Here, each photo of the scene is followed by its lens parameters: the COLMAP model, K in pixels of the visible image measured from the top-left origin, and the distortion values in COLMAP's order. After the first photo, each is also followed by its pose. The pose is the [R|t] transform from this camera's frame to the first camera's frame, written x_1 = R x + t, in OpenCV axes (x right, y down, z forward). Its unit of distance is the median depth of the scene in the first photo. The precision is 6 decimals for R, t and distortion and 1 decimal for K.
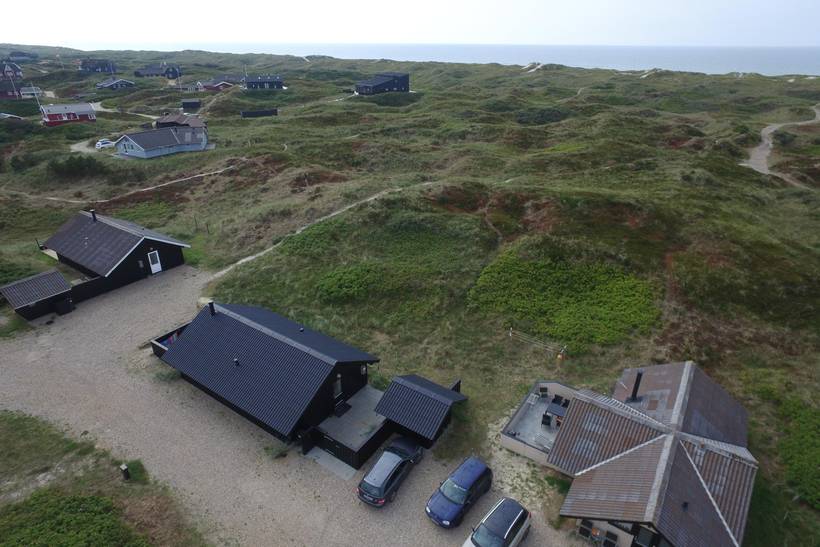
lens RADIAL K [[475.3, 0, 410.0], [0, 475.3, 273.5], [0, 0, 1]] dist [-0.012107, 0.015381]
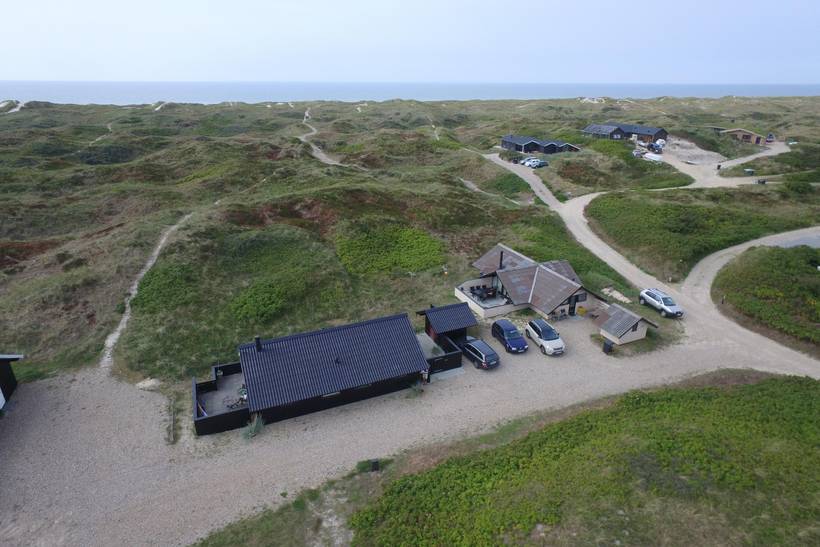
lens RADIAL K [[475.3, 0, 410.0], [0, 475.3, 273.5], [0, 0, 1]] dist [-0.012107, 0.015381]
pose [[0.530251, -0.324717, 0.783194, -0.685146], [0.372631, 0.919006, 0.128740, -0.047491], [-0.761564, 0.223577, 0.608303, 0.104730]]
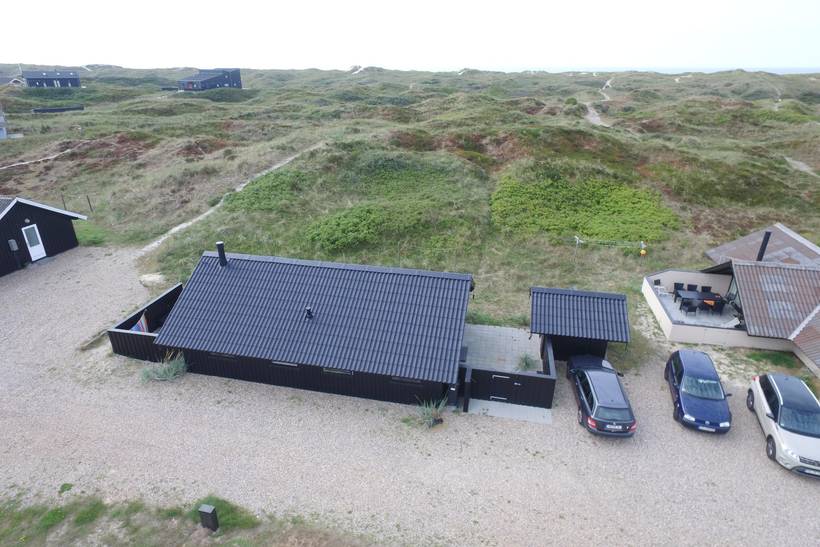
lens RADIAL K [[475.3, 0, 410.0], [0, 475.3, 273.5], [0, 0, 1]] dist [-0.012107, 0.015381]
pose [[0.924496, -0.156521, 0.347575, -0.291165], [0.169030, 0.985594, -0.005759, 0.103929], [-0.341666, 0.064074, 0.937635, 0.222884]]
